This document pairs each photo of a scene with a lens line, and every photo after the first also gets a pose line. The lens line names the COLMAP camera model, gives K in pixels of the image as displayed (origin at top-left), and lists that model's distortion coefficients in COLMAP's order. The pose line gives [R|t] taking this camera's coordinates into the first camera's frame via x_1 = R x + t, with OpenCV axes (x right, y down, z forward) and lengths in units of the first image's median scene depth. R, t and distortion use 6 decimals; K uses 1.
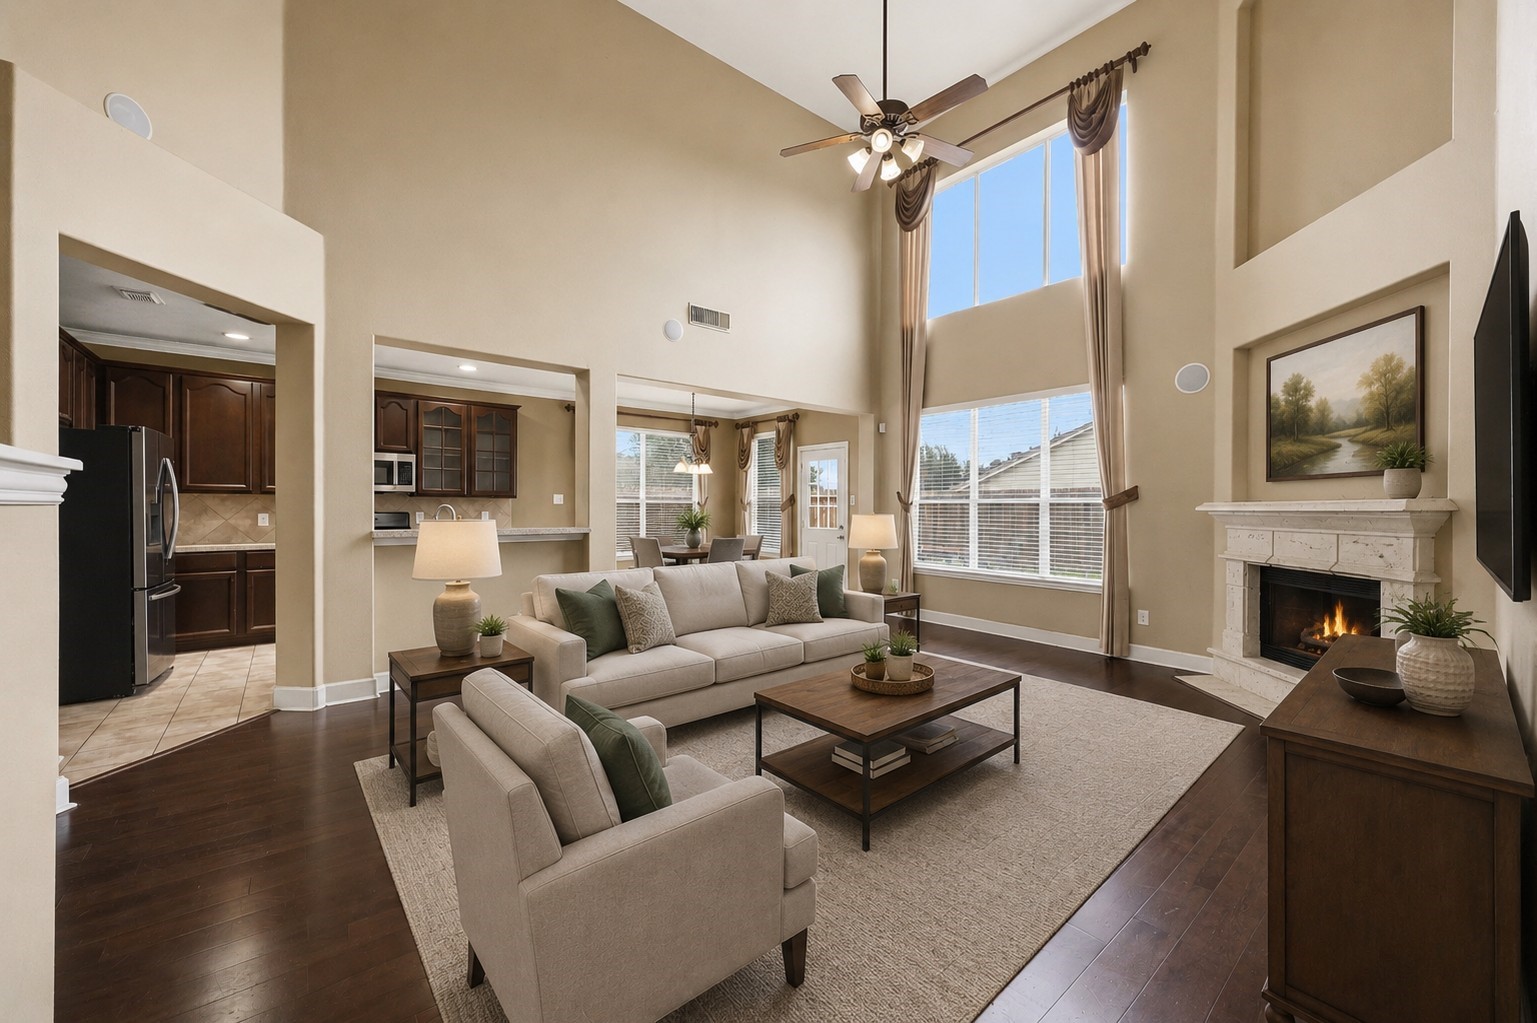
lens RADIAL K [[586.8, 0, 767.6], [0, 586.8, 502.2], [0, 0, 1]] dist [-0.006708, 0.000809]
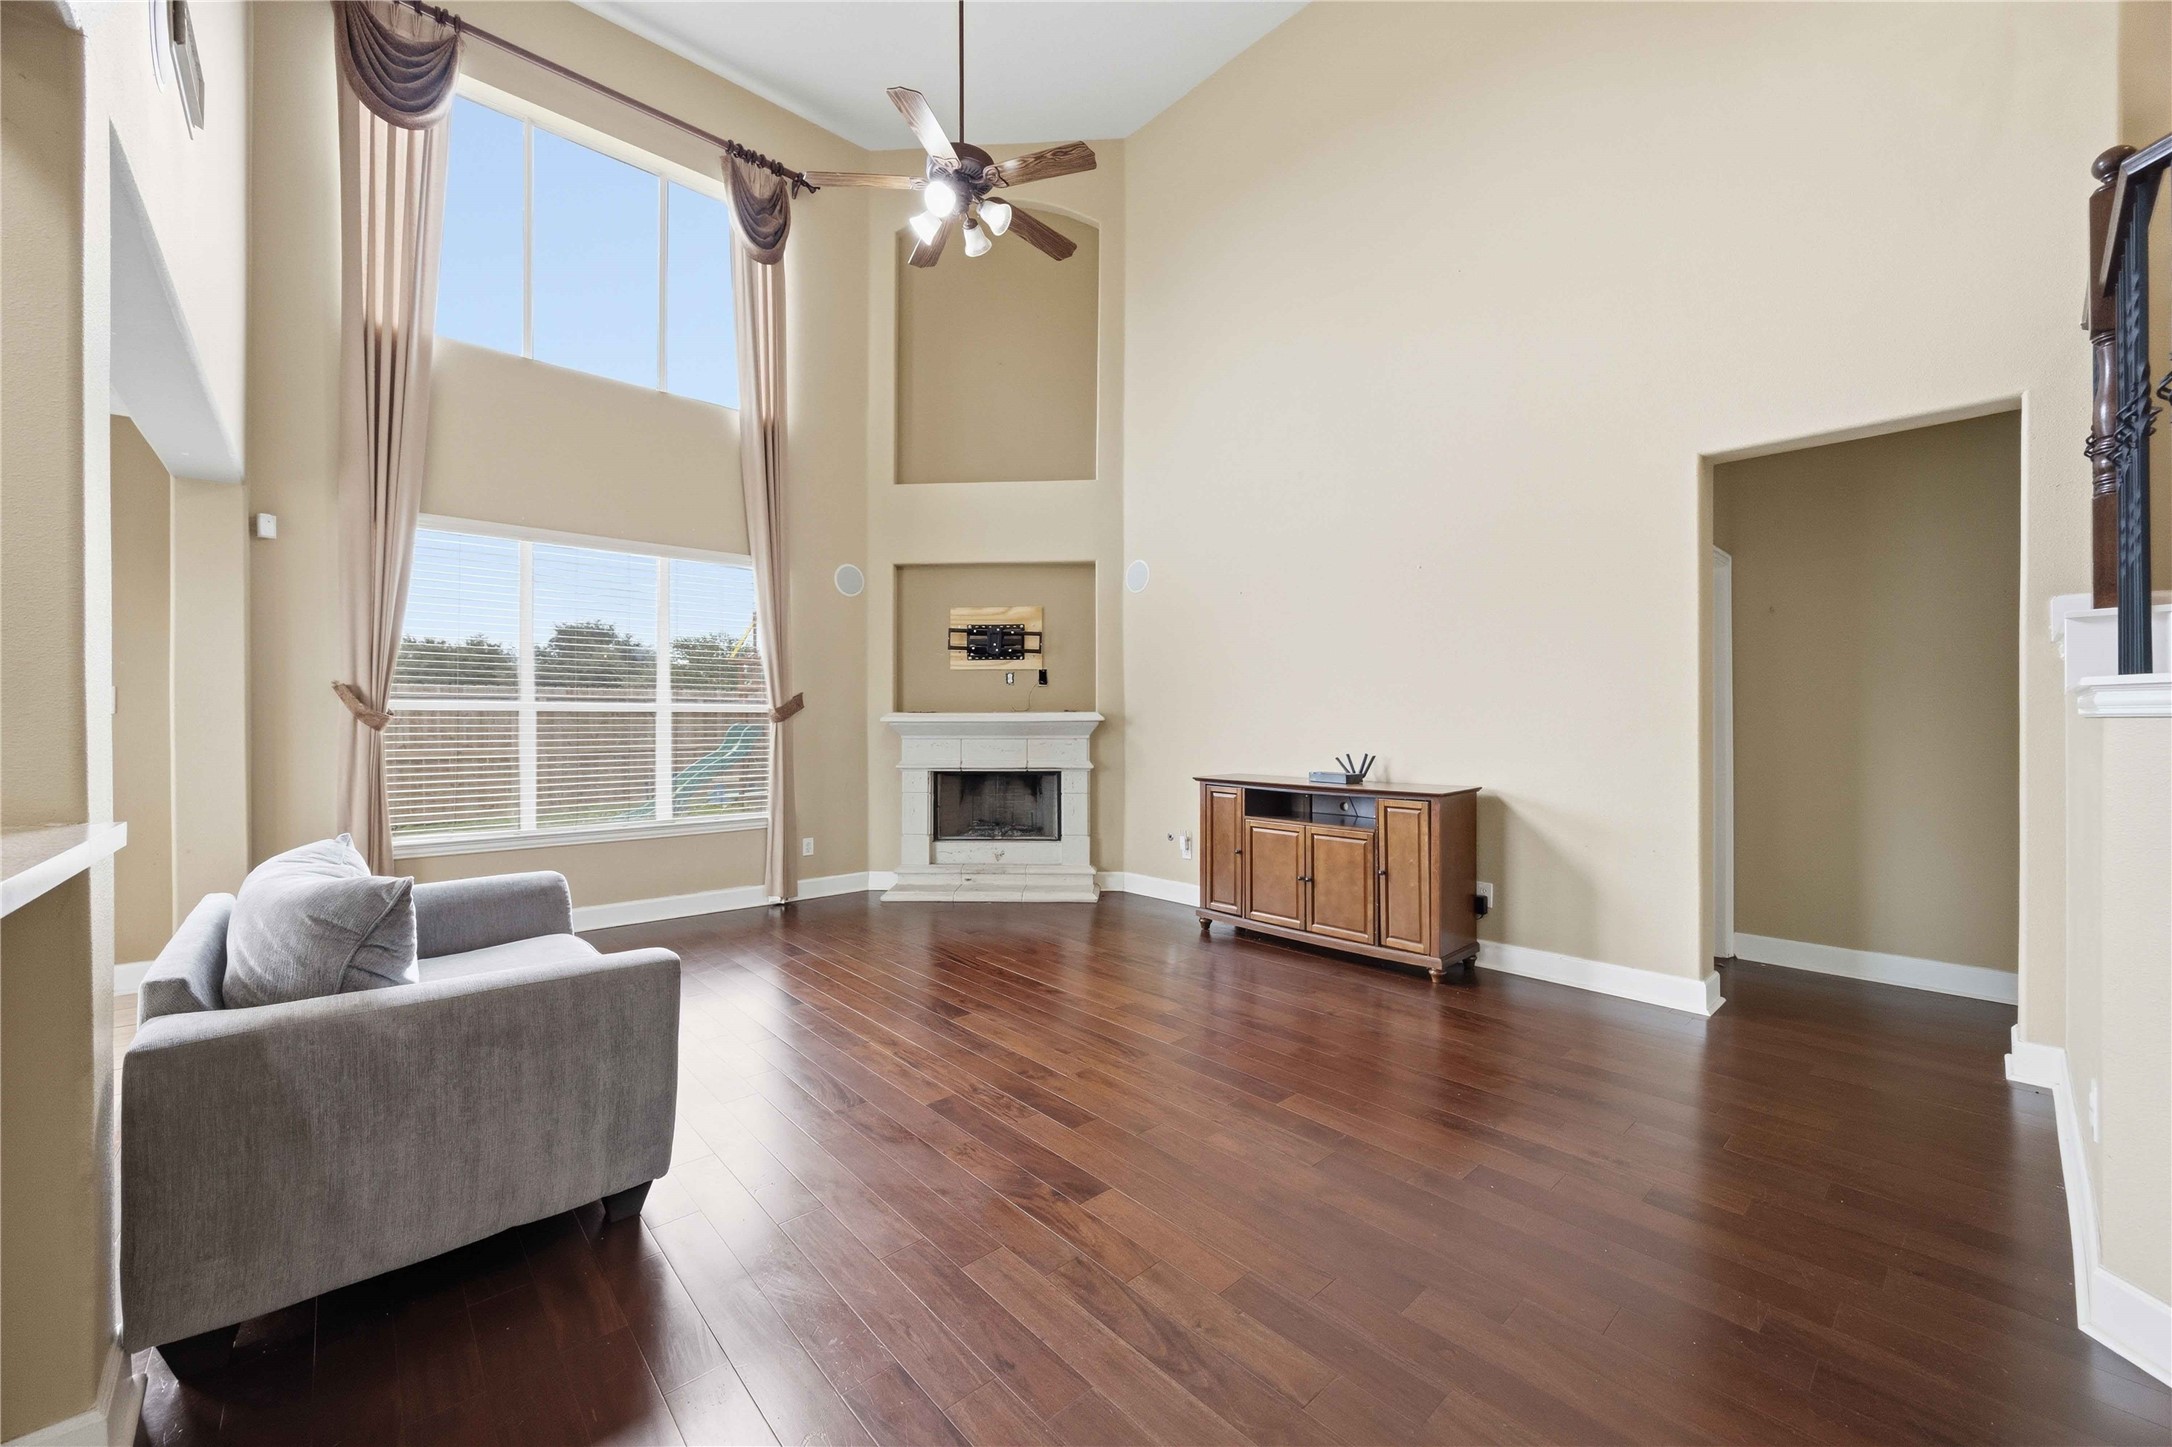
lens RADIAL K [[829.3, 0, 1087.0], [0, 829.3, 722.8], [0, 0, 1]] dist [-0.006708, 0.000809]
pose [[-0.050443, -0.003266, 0.998722, -0.505796], [-0.005297, 0.999981, 0.003003, 0.008021], [-0.998713, -0.005139, -0.050459, 0.557223]]
